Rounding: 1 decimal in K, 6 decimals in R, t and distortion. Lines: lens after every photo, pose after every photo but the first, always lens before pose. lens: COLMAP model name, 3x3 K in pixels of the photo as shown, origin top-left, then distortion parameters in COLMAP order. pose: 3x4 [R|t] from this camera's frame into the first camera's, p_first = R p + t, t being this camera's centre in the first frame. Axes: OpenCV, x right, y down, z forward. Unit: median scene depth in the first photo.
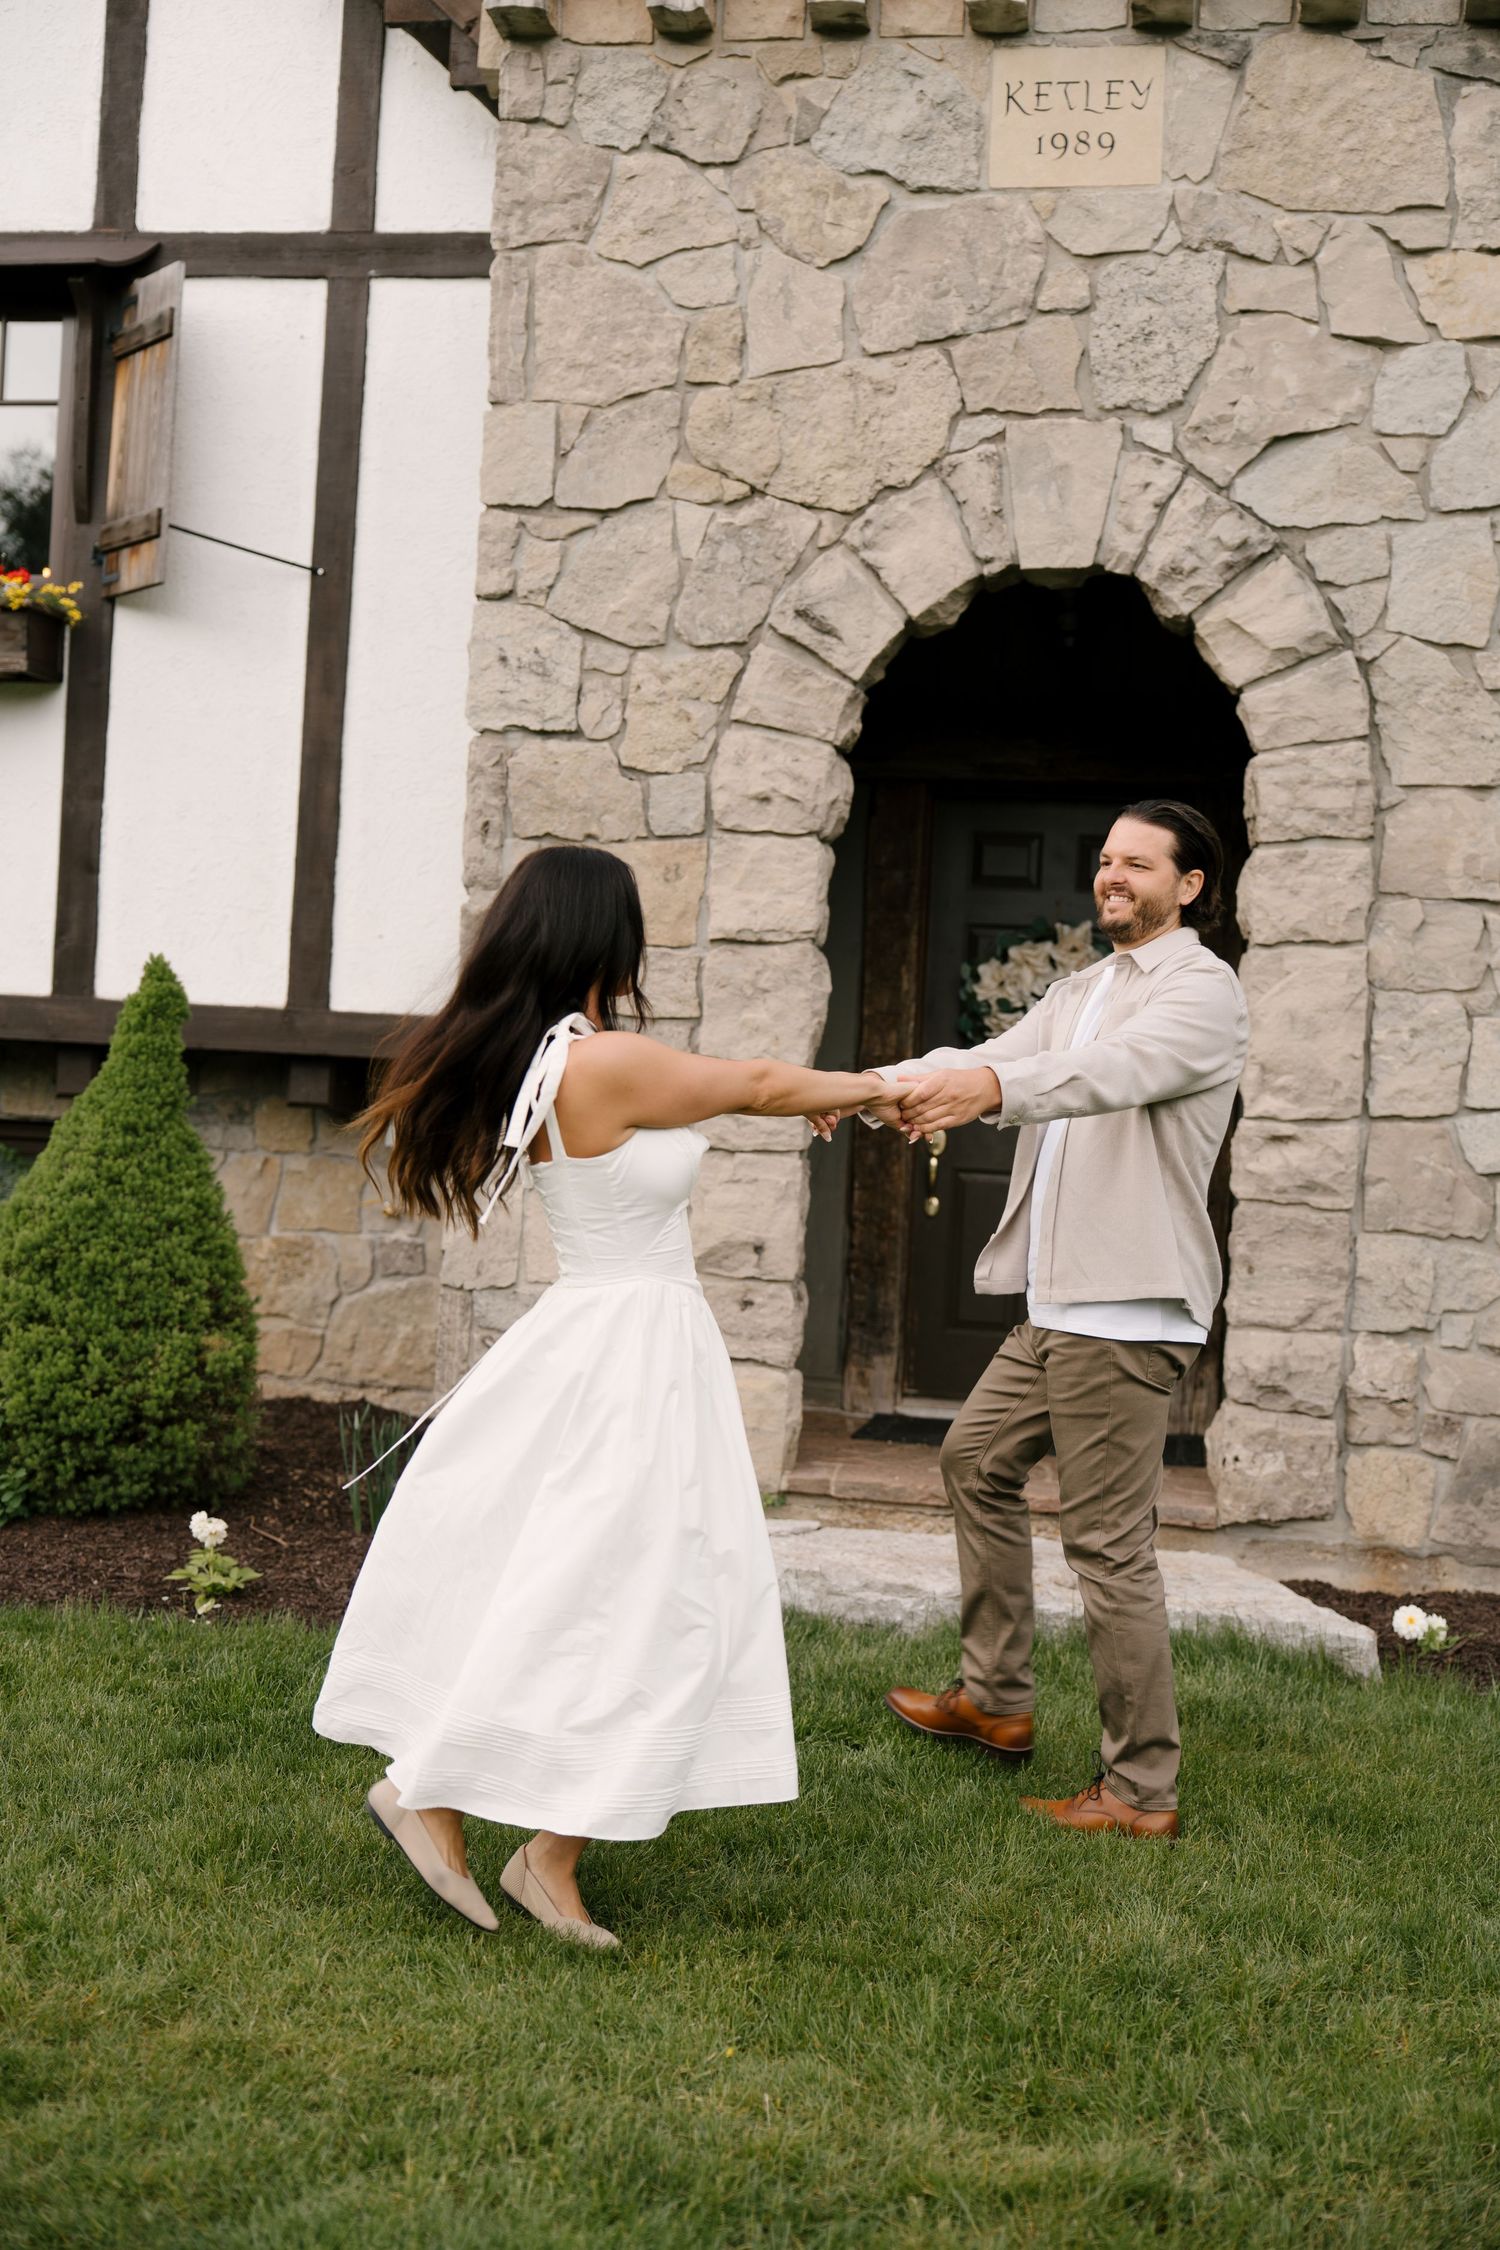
lens RADIAL K [[2368.9, 0, 782.3], [0, 2368.9, 1117.1], [0, 0, 1]] dist [0.003133, 0.000000]
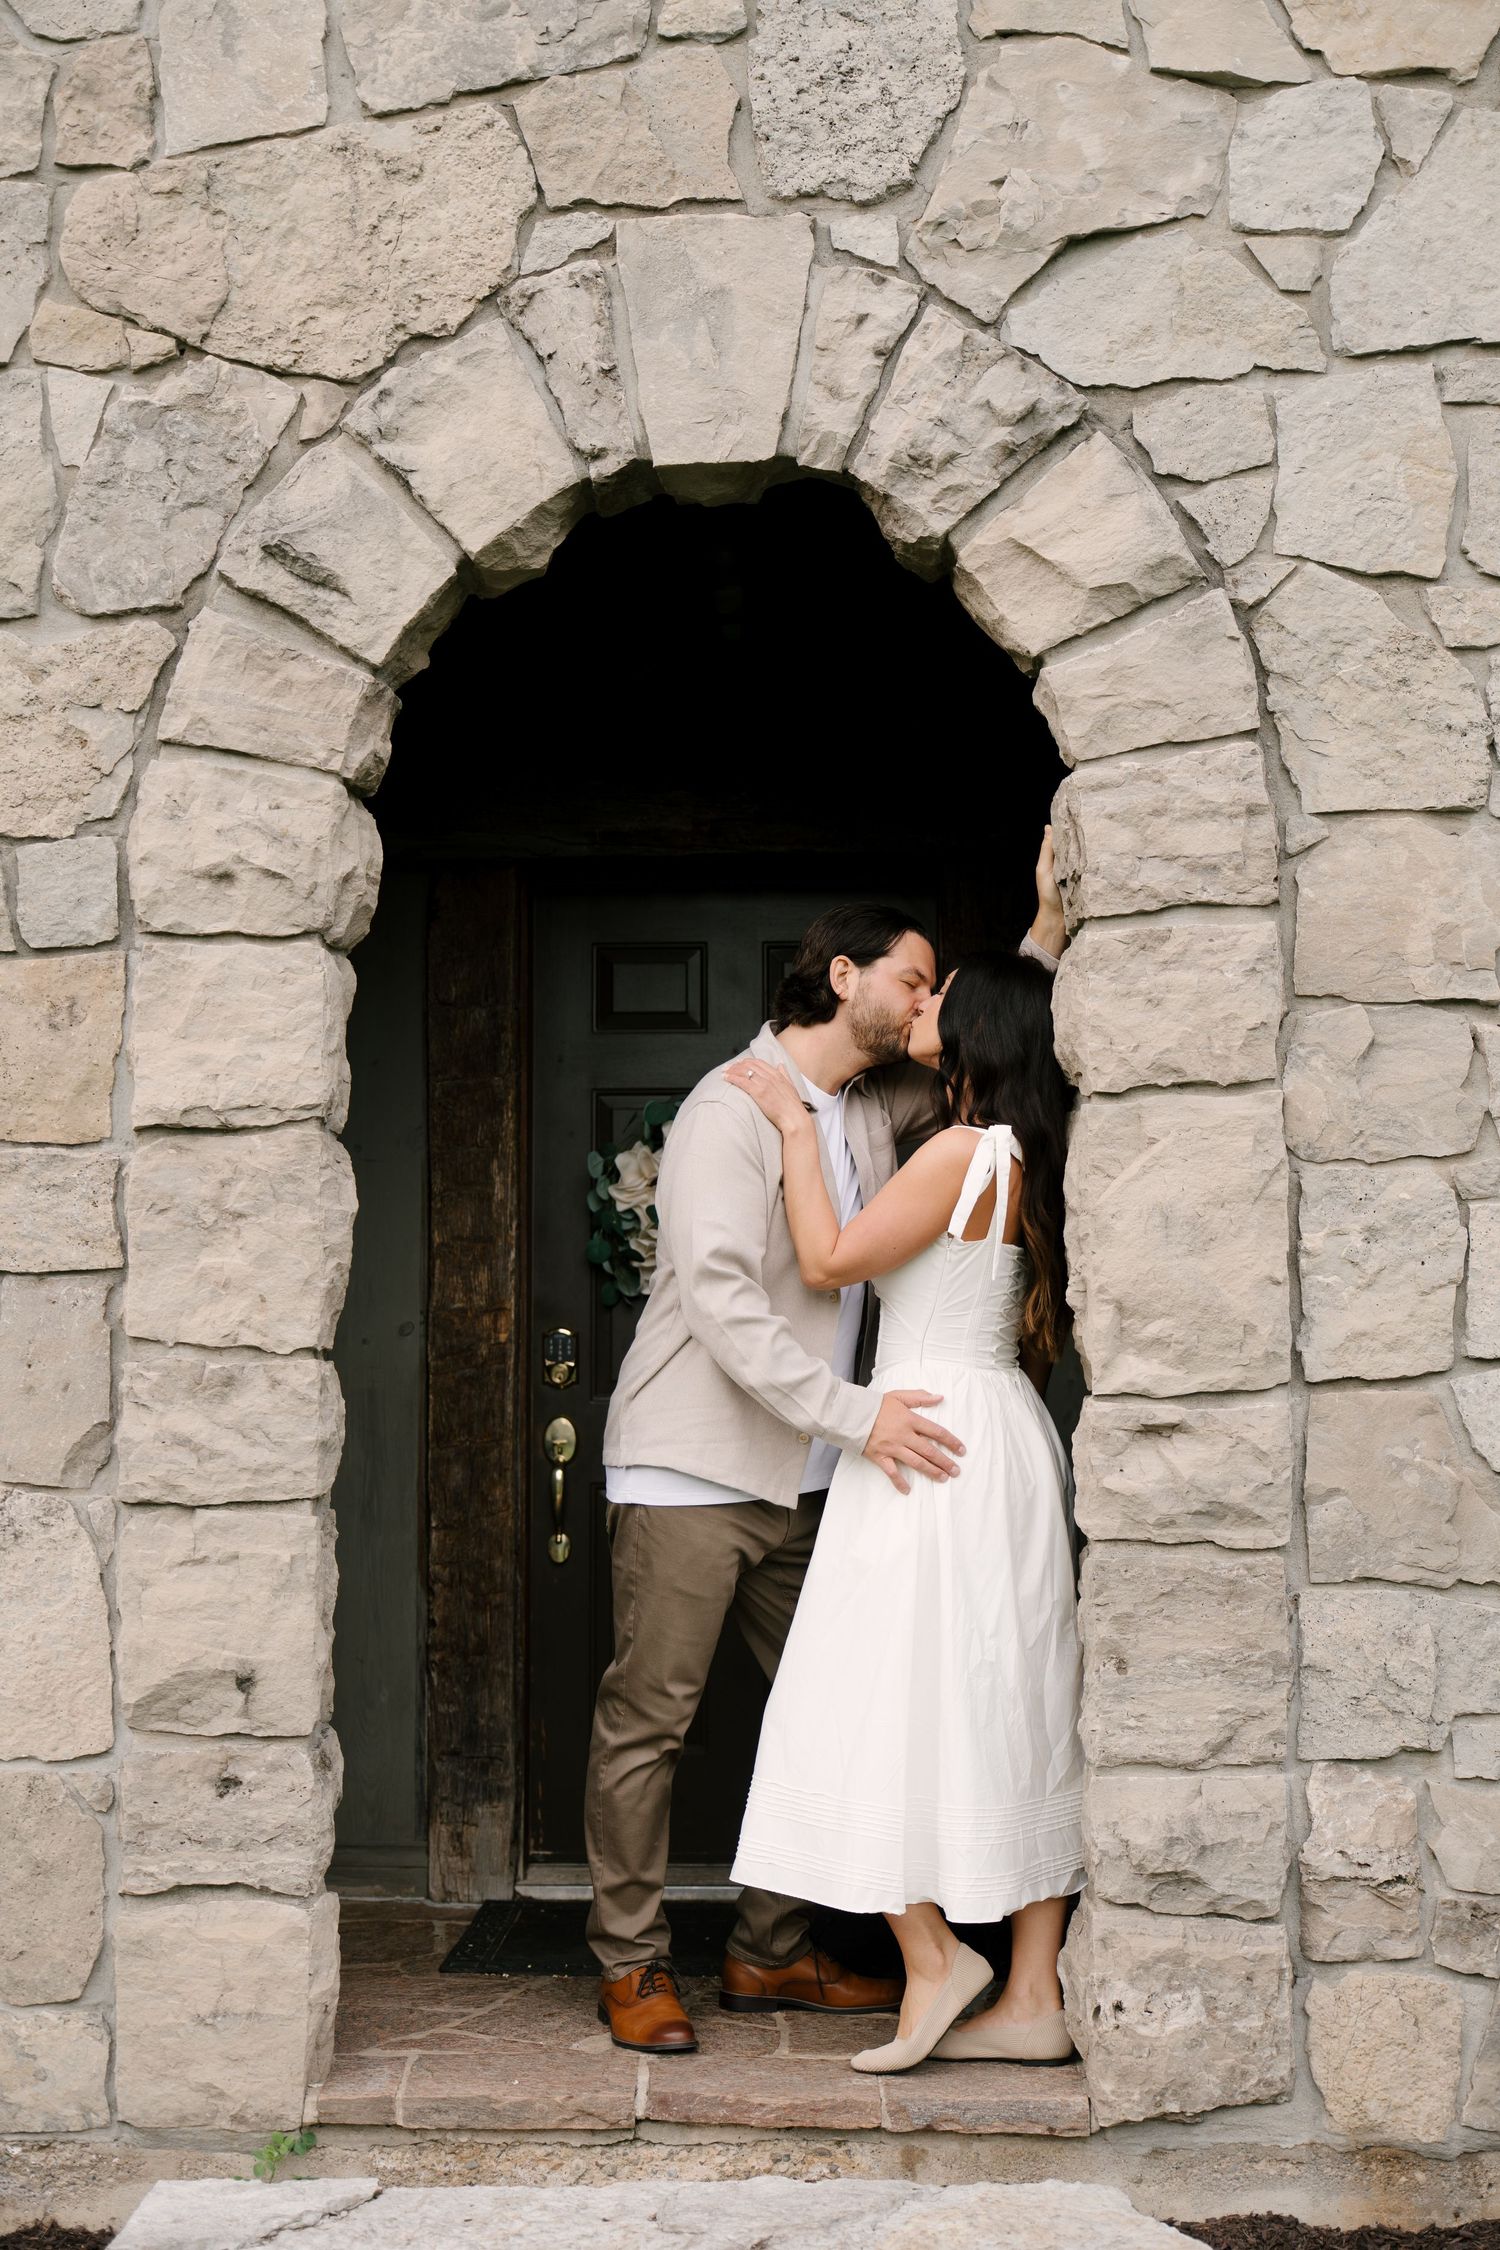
lens RADIAL K [[2828.3, 0, 755.0], [0, 2828.3, 1143.0], [0, 0, 1]] dist [-0.003788, 0.000000]
pose [[0.990219, -0.045277, 0.131972, 0.026379], [0.054544, 0.996229, -0.067471, -0.018609], [-0.128419, 0.074009, 0.988955, 0.323206]]
